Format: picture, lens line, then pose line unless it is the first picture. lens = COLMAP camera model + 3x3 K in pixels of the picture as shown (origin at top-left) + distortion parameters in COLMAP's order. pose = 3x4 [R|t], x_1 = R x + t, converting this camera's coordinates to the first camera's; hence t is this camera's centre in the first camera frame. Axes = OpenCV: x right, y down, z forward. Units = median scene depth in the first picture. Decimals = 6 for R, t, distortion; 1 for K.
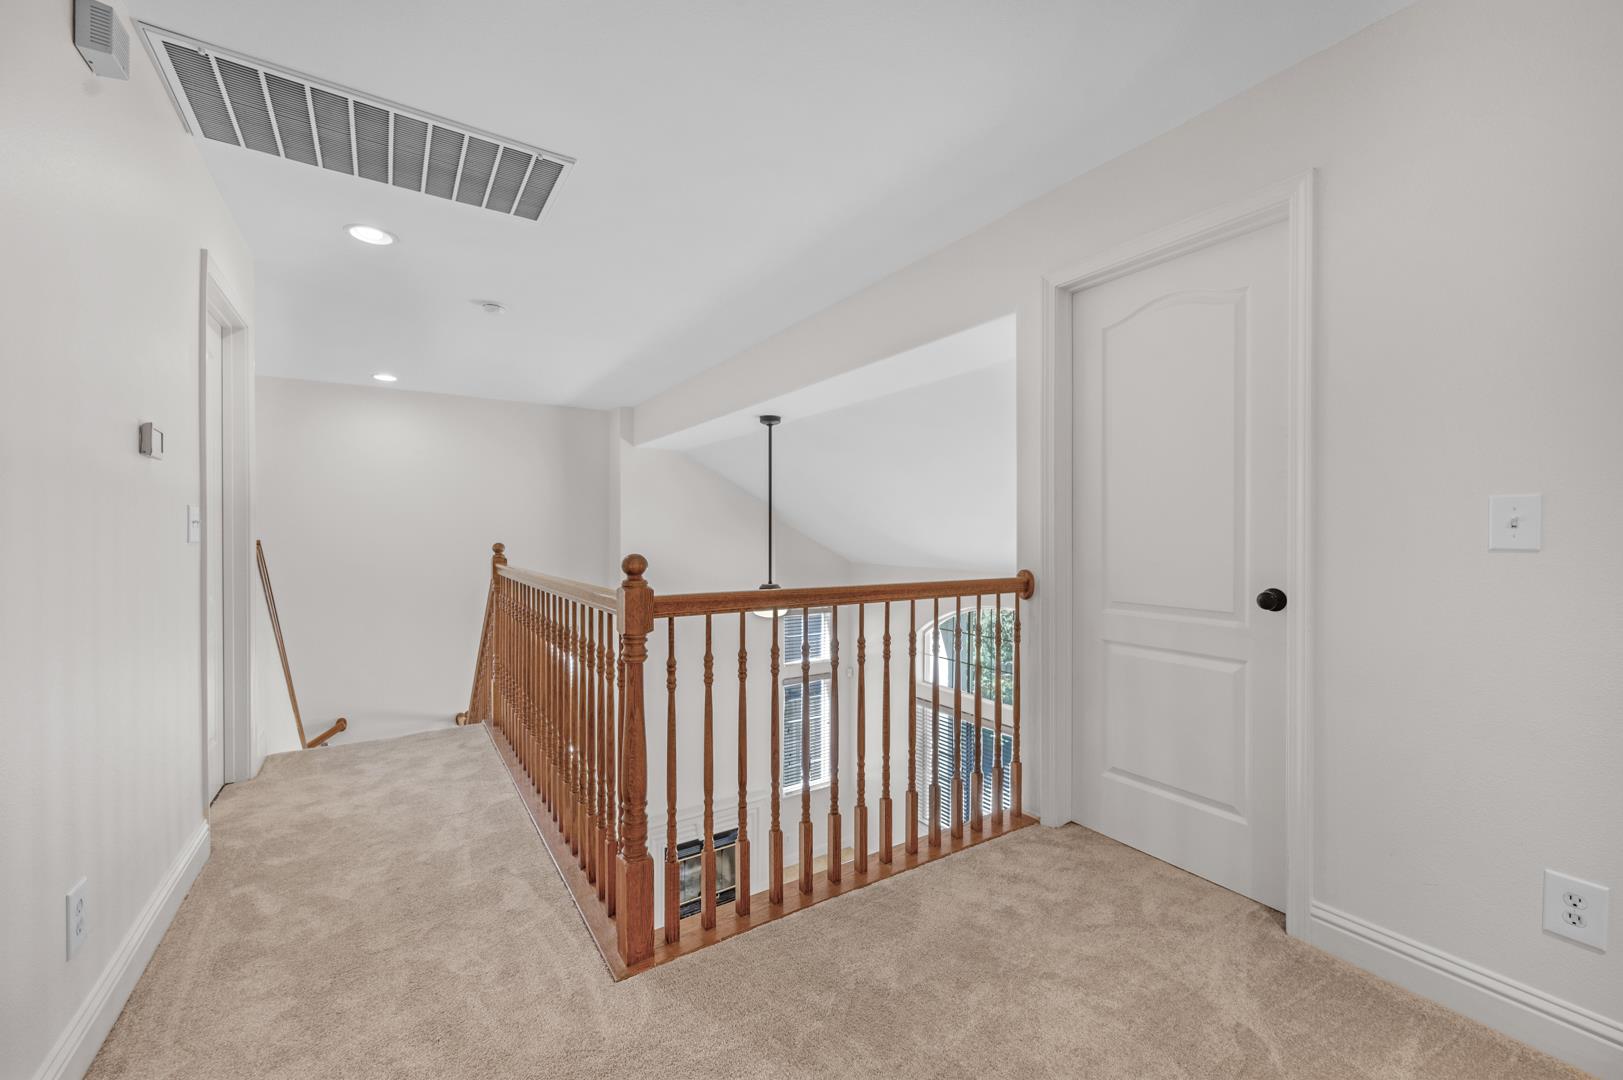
lens RADIAL K [[671.4, 0, 813.3], [0, 671.4, 536.1], [0, 0, 1]] dist [-0.001137, -0.000361]
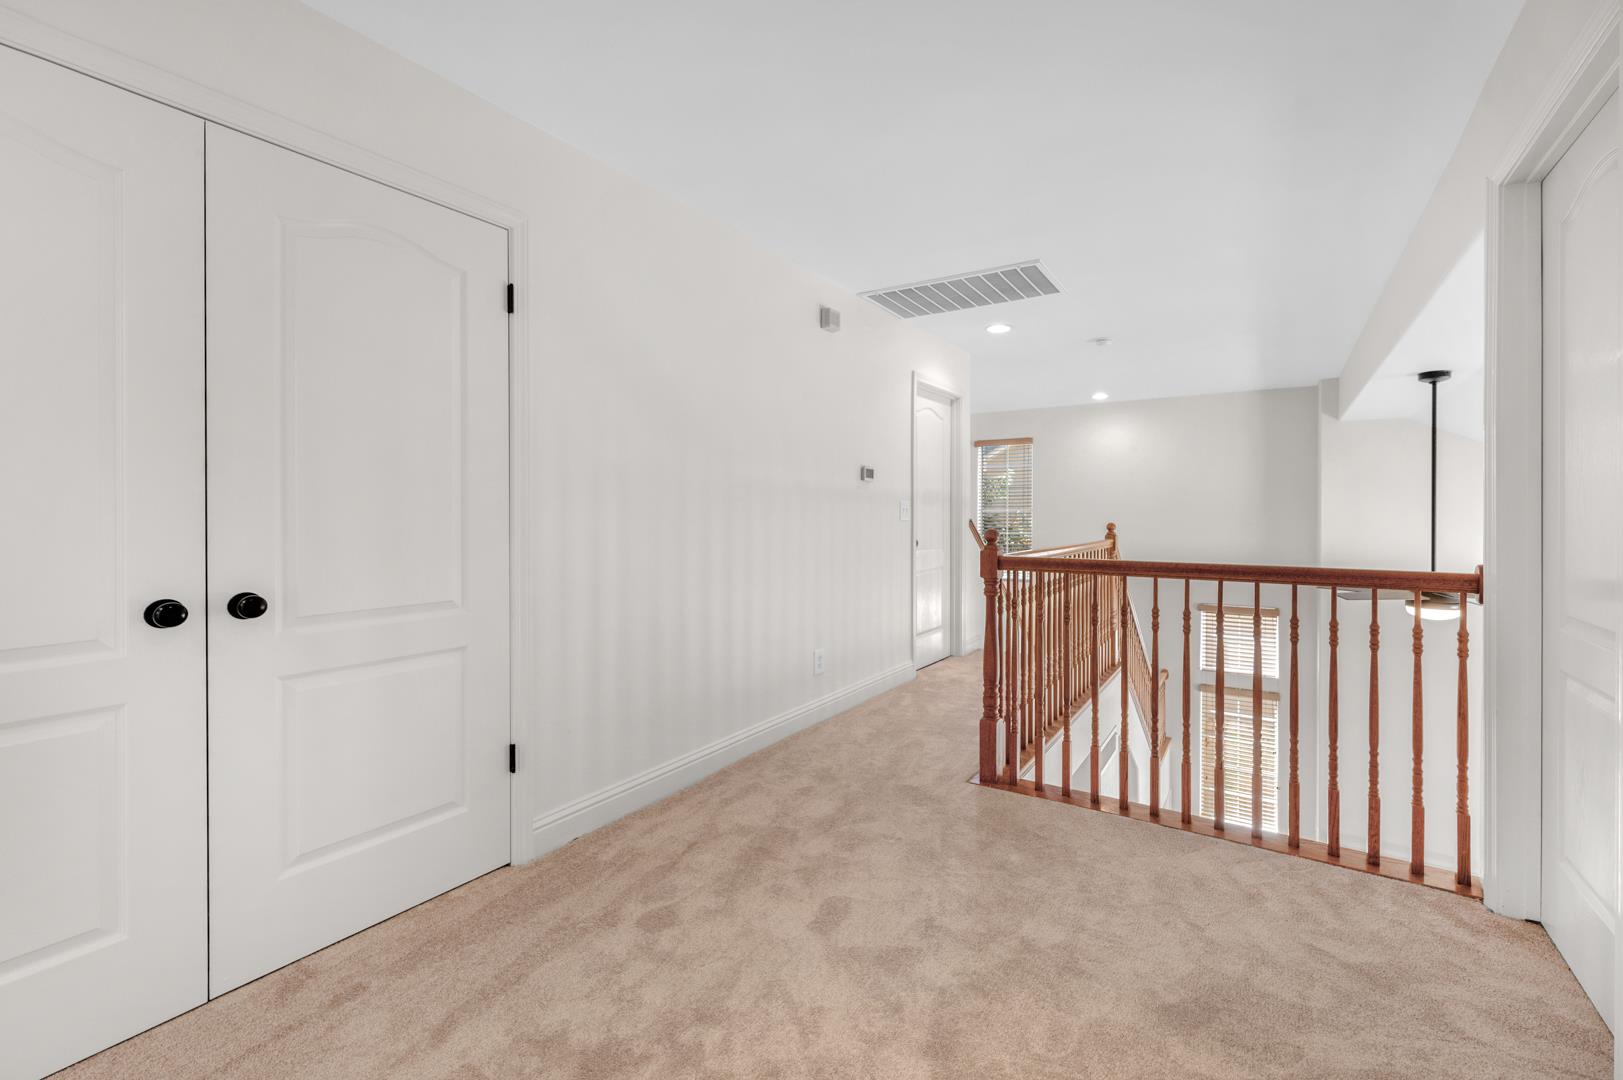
lens RADIAL K [[645.7, 0, 812.4], [0, 645.7, 516.0], [0, 0, 1]] dist [-0.000005, -0.000088]
pose [[0.367524, 0.003161, -0.930009, 0.770795], [-0.005070, 0.999986, 0.001396, -0.002501], [0.930000, 0.004202, 0.367535, 0.029766]]
